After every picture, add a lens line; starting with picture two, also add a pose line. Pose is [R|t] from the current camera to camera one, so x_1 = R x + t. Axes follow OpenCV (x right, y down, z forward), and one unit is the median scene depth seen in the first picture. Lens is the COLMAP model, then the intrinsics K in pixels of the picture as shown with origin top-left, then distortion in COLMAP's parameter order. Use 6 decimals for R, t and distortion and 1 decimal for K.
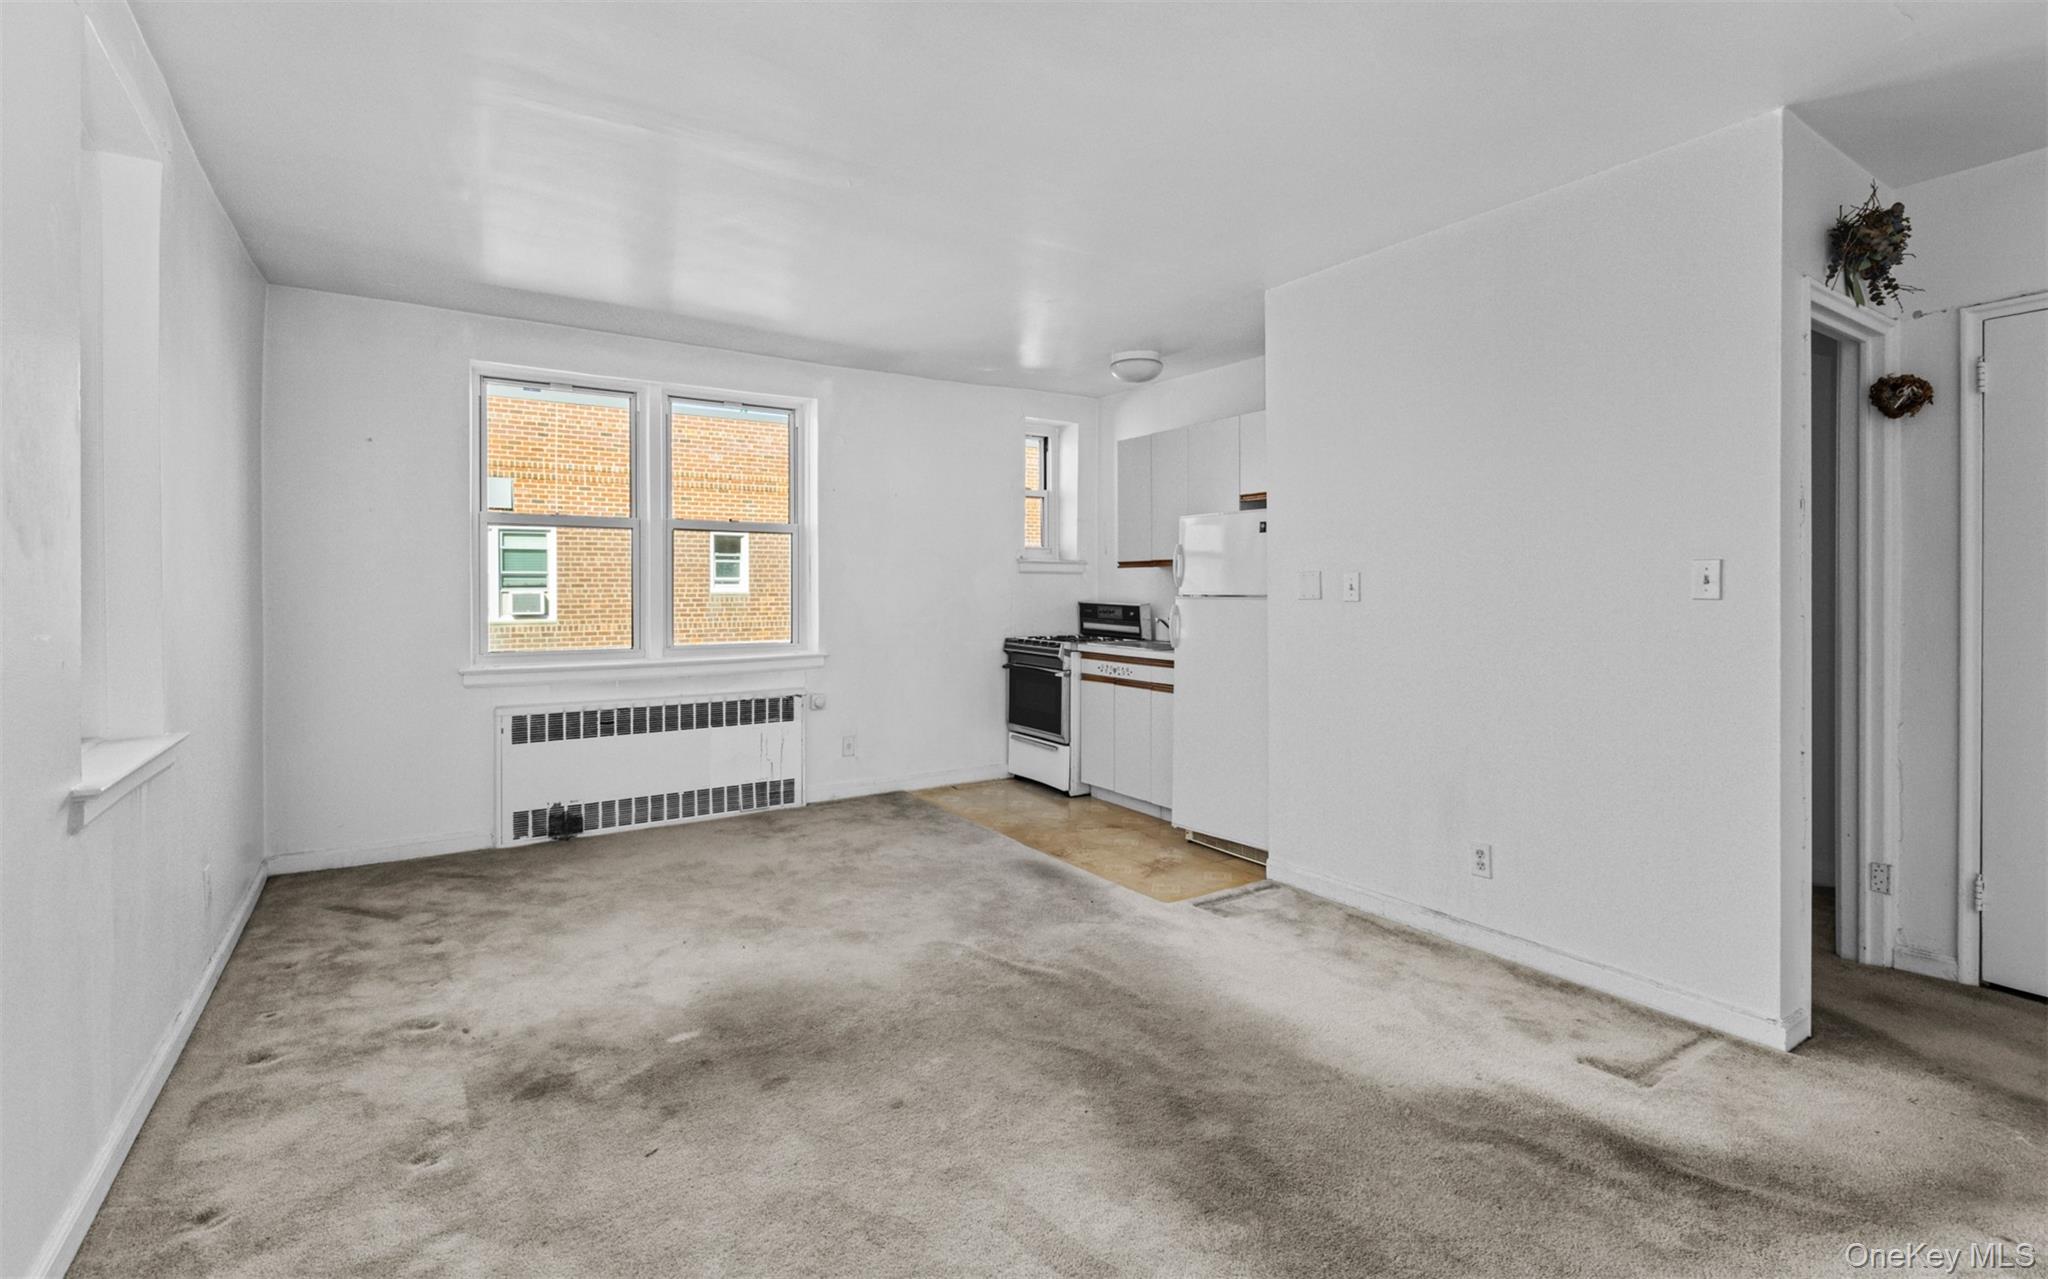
lens RADIAL K [[907.0, 0, 1035.0], [0, 907.0, 586.4], [0, 0, 1]] dist [-0.004317, 0.000318]
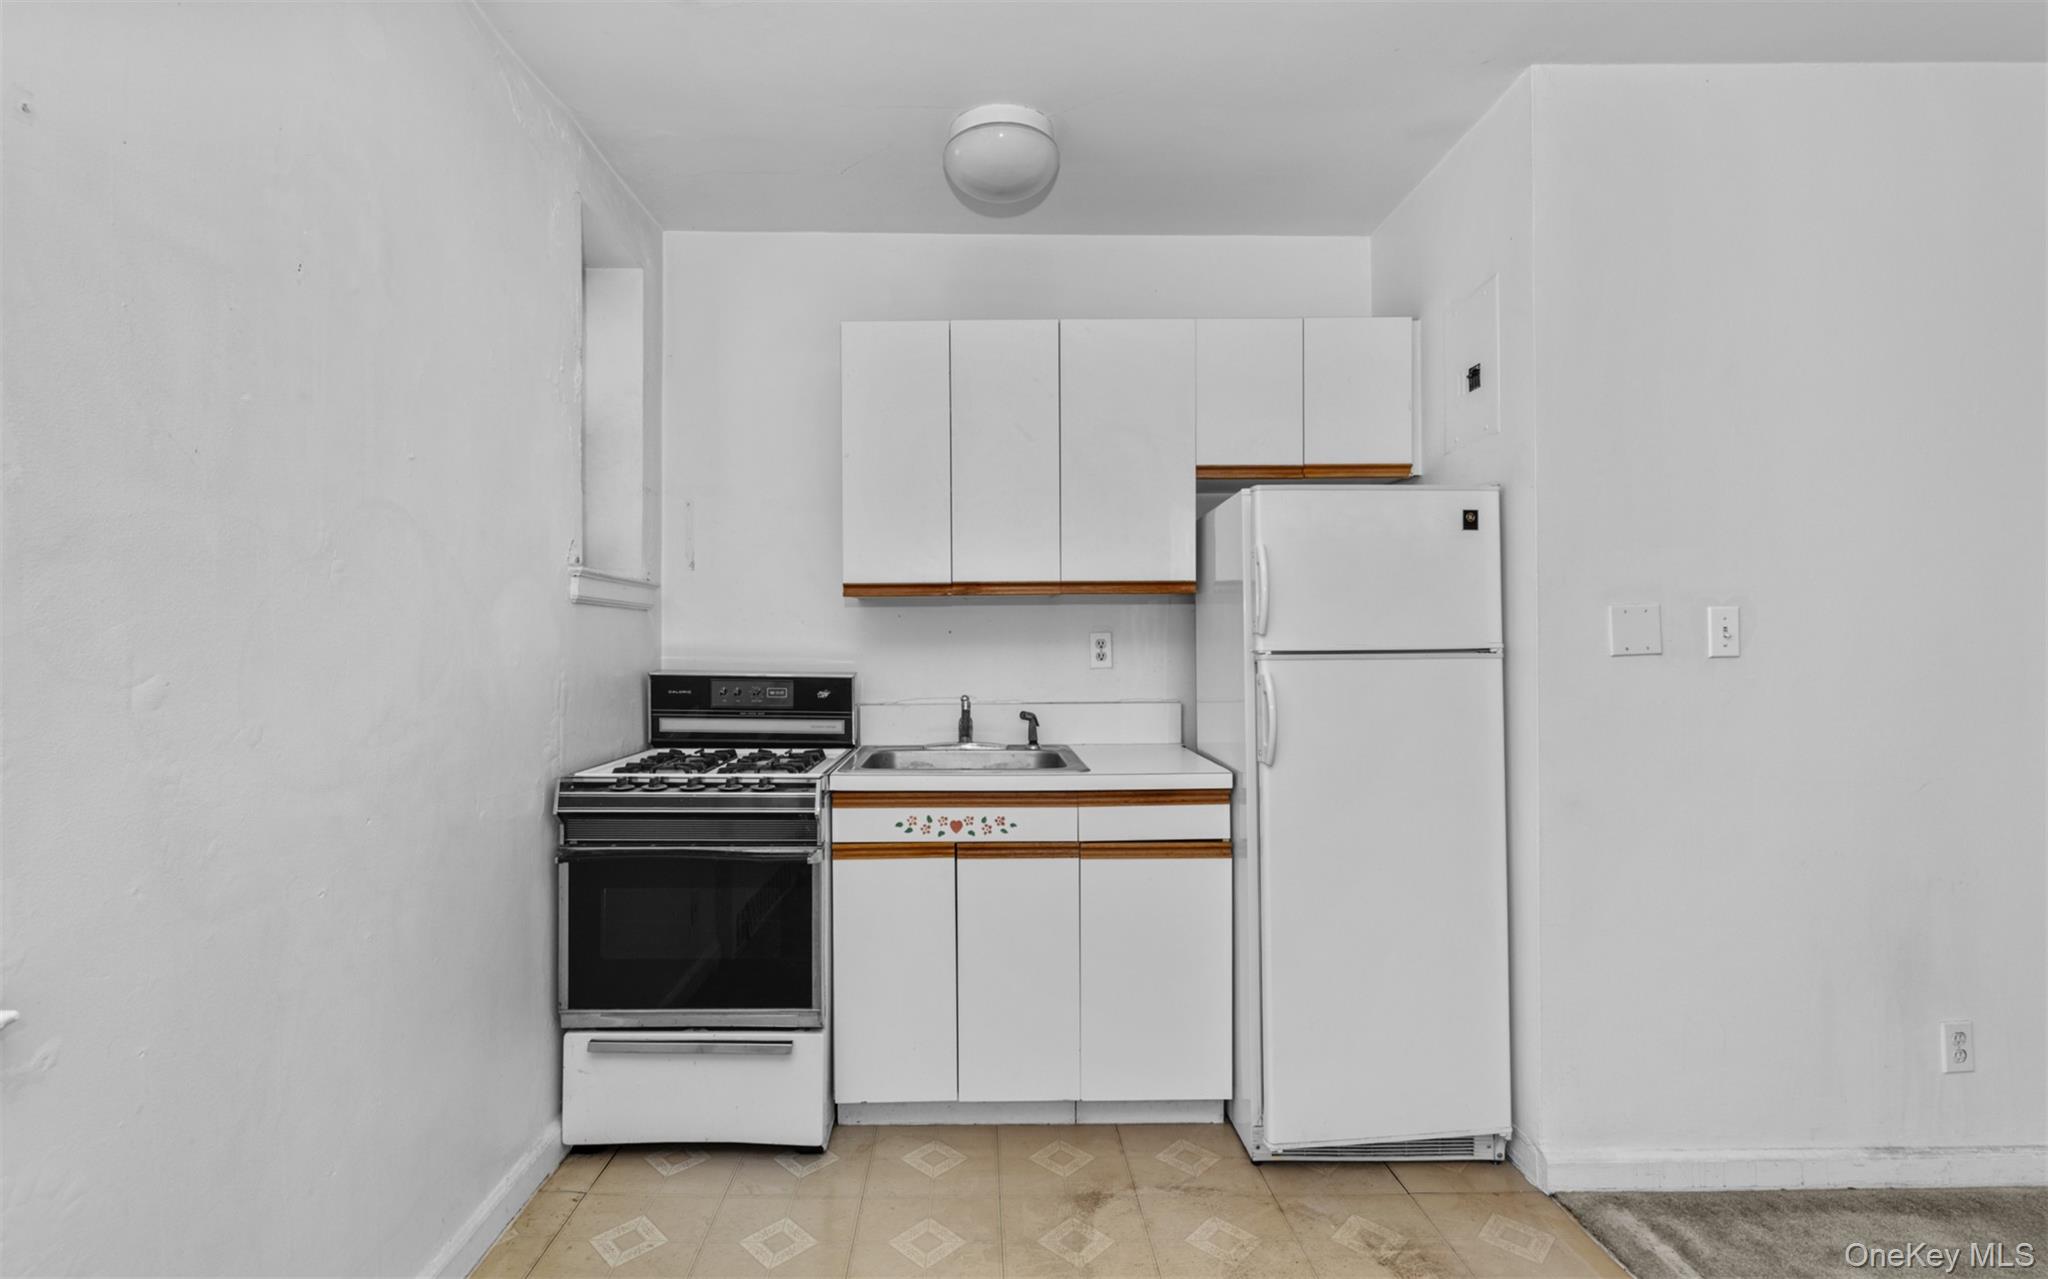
lens RADIAL K [[907.0, 0, 1020.8], [0, 907.0, 650.8], [0, 0, 1]] dist [-0.004317, 0.000318]
pose [[0.548505, 0.000844, 0.836147, -0.253865], [0.000420, 0.999999, -0.001285, 0.008571], [-0.836147, 0.001056, 0.548505, 0.714041]]
